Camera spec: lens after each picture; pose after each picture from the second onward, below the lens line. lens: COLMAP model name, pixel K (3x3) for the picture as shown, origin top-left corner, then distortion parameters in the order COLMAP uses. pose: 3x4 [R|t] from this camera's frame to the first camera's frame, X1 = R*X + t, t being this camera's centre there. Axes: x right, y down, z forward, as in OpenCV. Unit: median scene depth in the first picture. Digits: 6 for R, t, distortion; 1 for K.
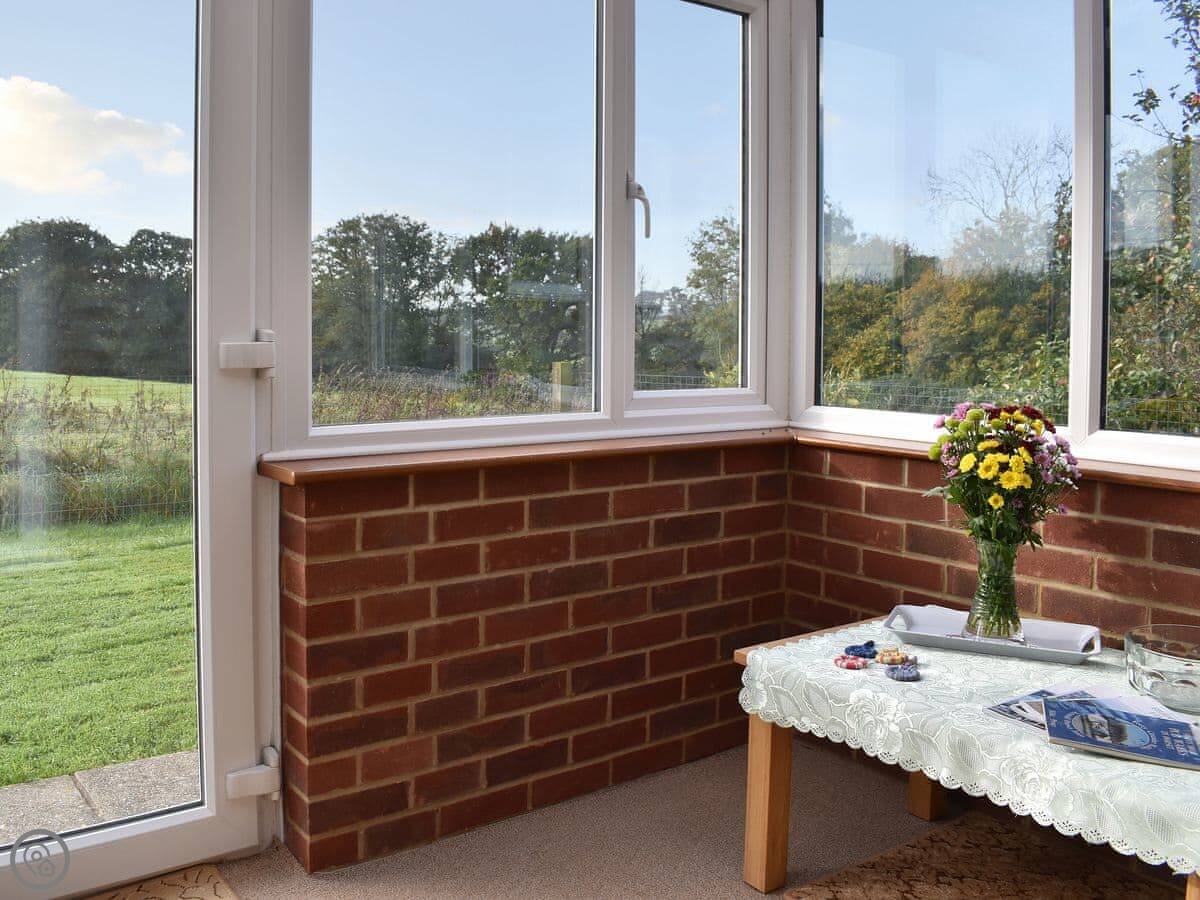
lens RADIAL K [[1043.6, 0, 598.9], [0, 1043.6, 368.6], [0, 0, 1]] dist [-0.076742, -0.002571]
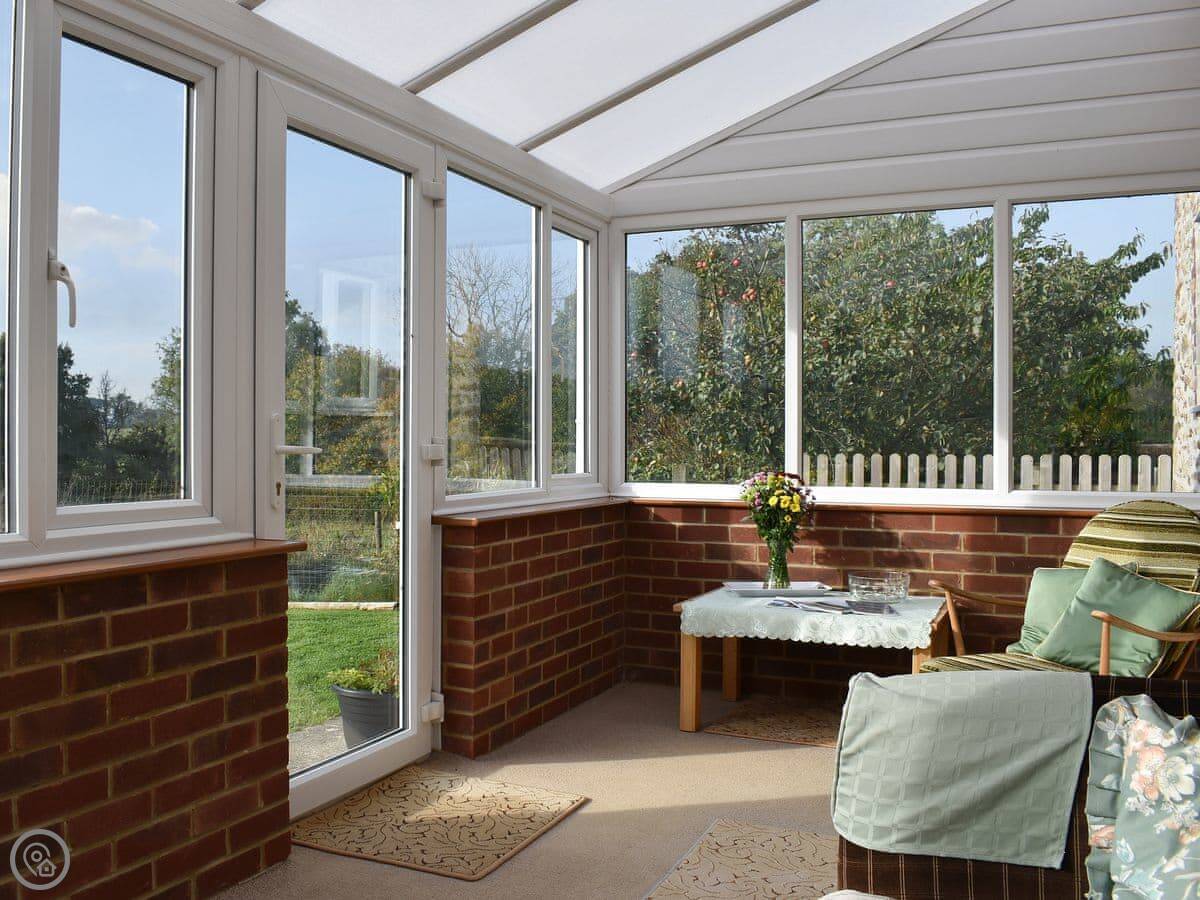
lens RADIAL K [[1047.5, 0, 600.0], [0, 1047.5, 450.0], [0, 0, 1]] dist [-0.138209, -0.000224]
pose [[0.869511, -0.011592, 0.493777, -0.854954], [0.024415, 0.999511, -0.019530, 0.020977], [-0.493309, 0.029037, 0.869369, -0.553883]]
